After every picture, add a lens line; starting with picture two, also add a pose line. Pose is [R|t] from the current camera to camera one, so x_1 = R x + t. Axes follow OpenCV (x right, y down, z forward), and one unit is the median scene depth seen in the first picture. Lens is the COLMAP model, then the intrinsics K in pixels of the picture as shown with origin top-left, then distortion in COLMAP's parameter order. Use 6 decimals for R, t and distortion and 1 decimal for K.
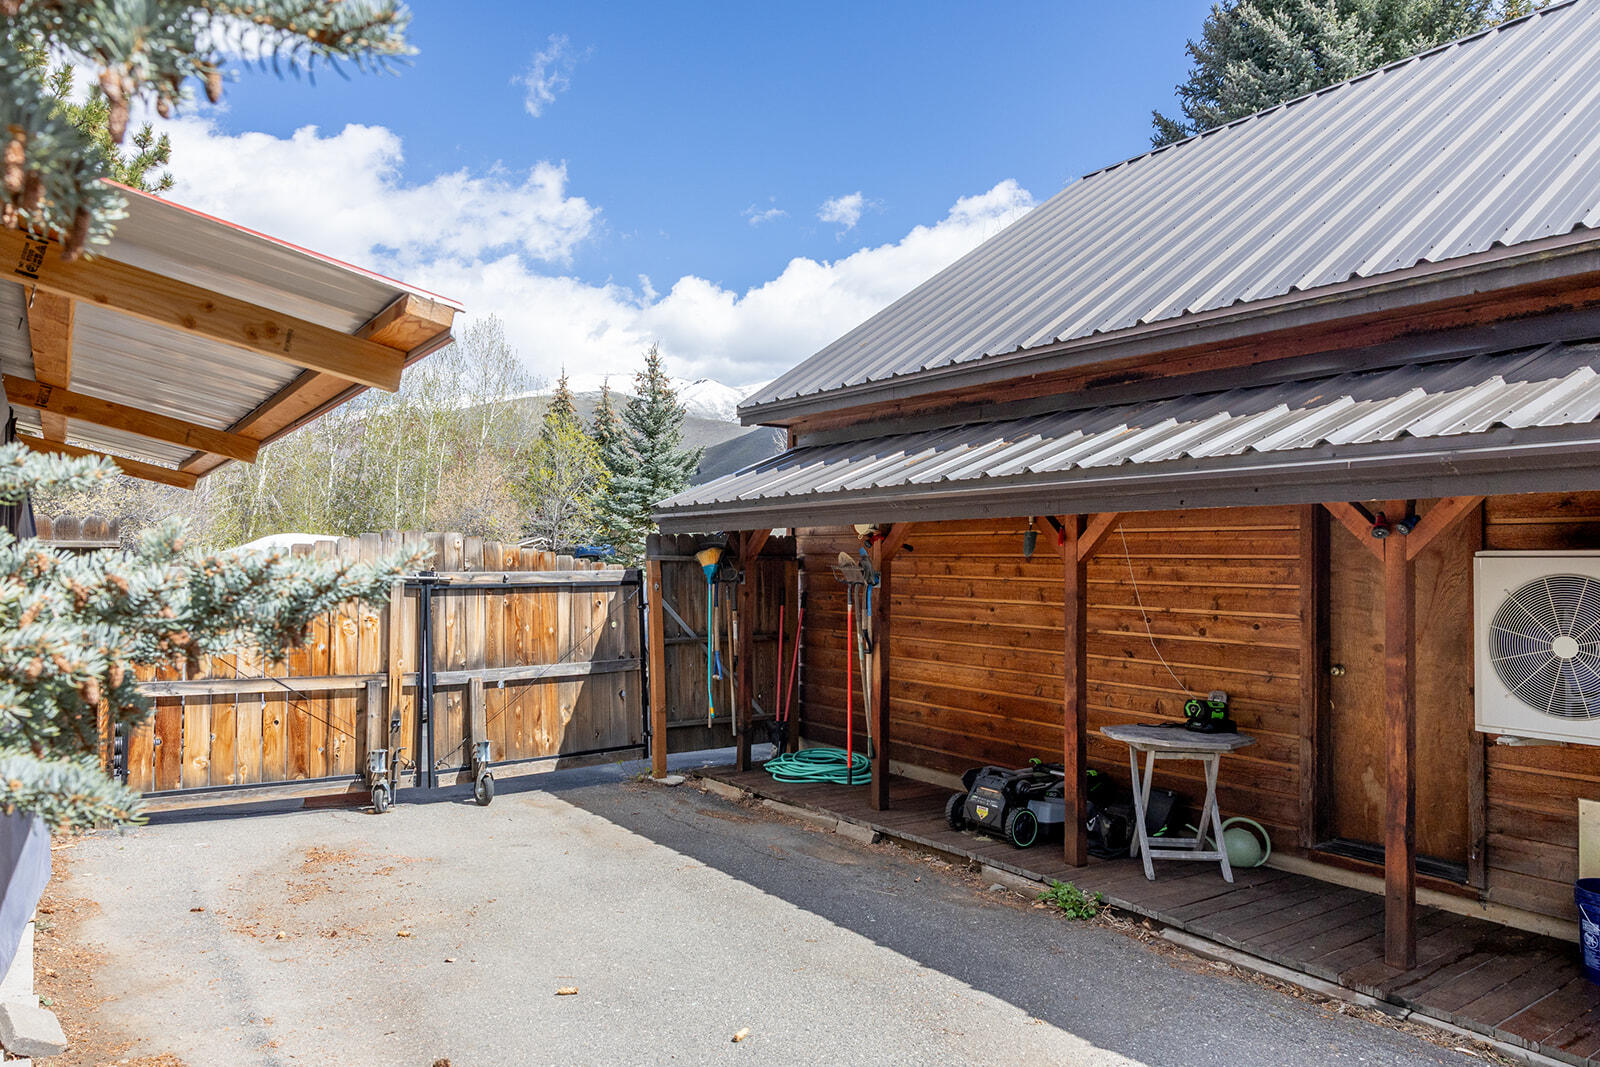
lens RADIAL K [[1099.5, 0, 800.1], [0, 1099.5, 539.5], [0, 0, 1]] dist [-0.007078, -0.003037]
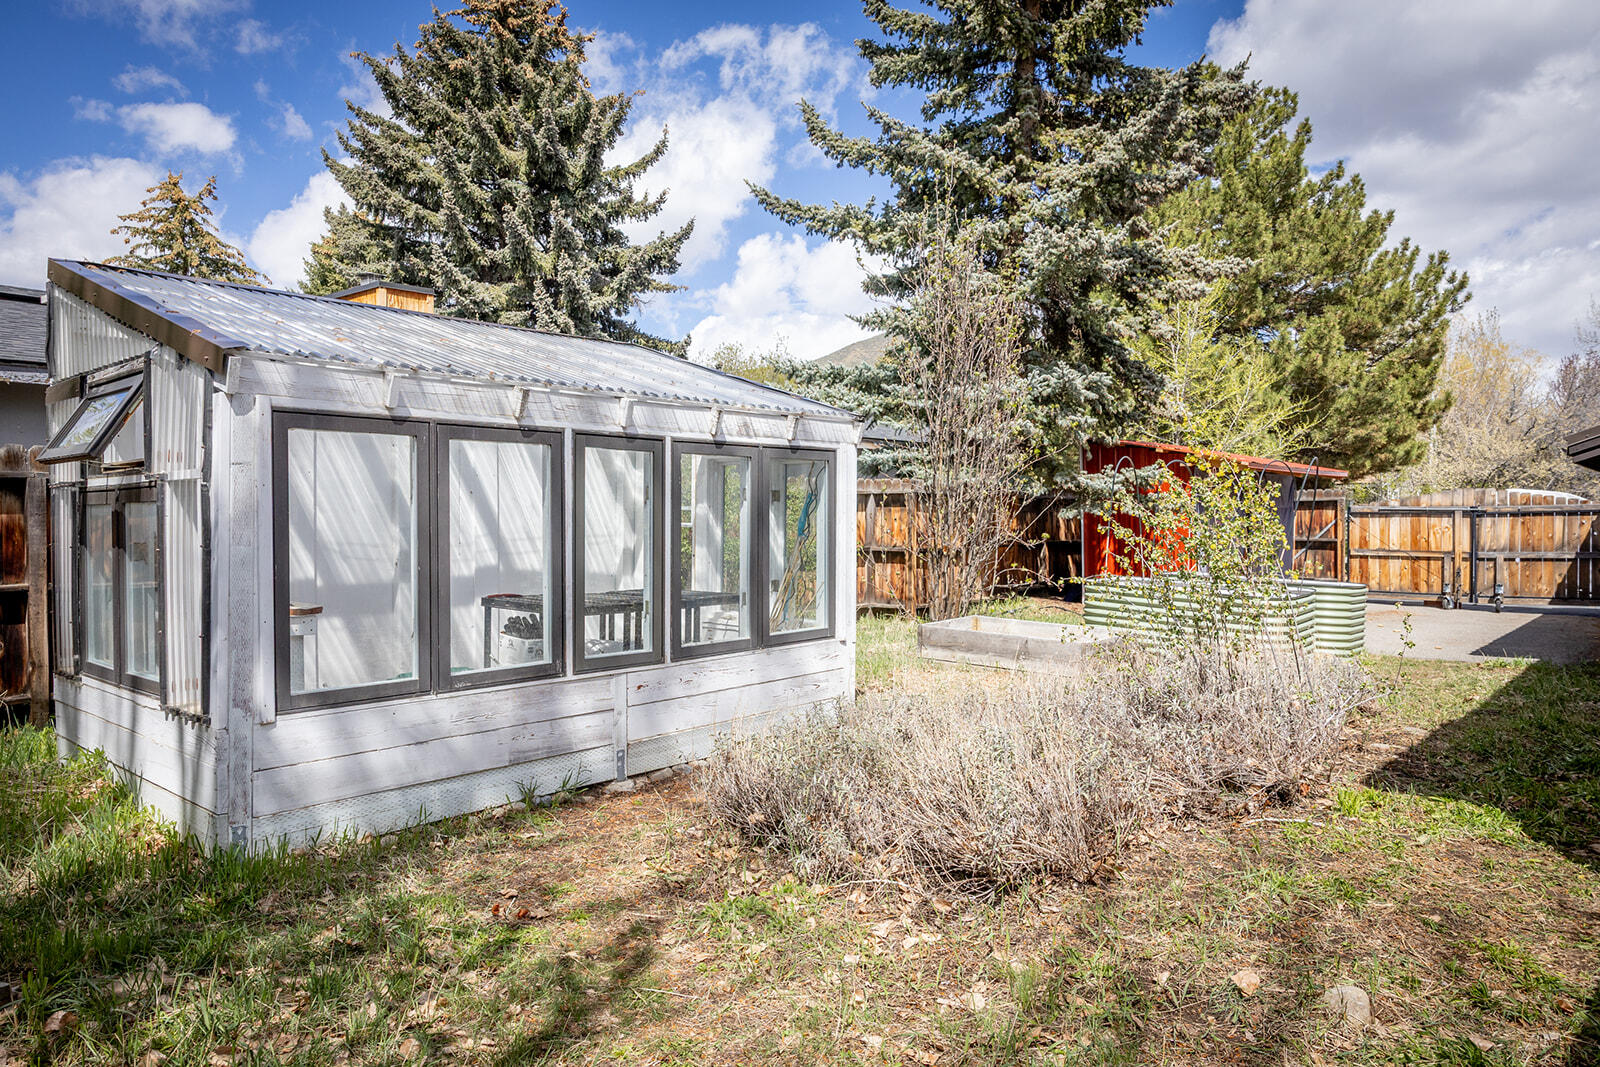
lens RADIAL K [[1099.5, 0, 799.3], [0, 1099.5, 531.7], [0, 0, 1]] dist [-0.007078, -0.003037]
pose [[0.250263, -0.000623, -0.968178, 1.460060], [0.032581, 0.999439, 0.007779, 0.018815], [0.967629, -0.033491, 0.250143, -0.871266]]
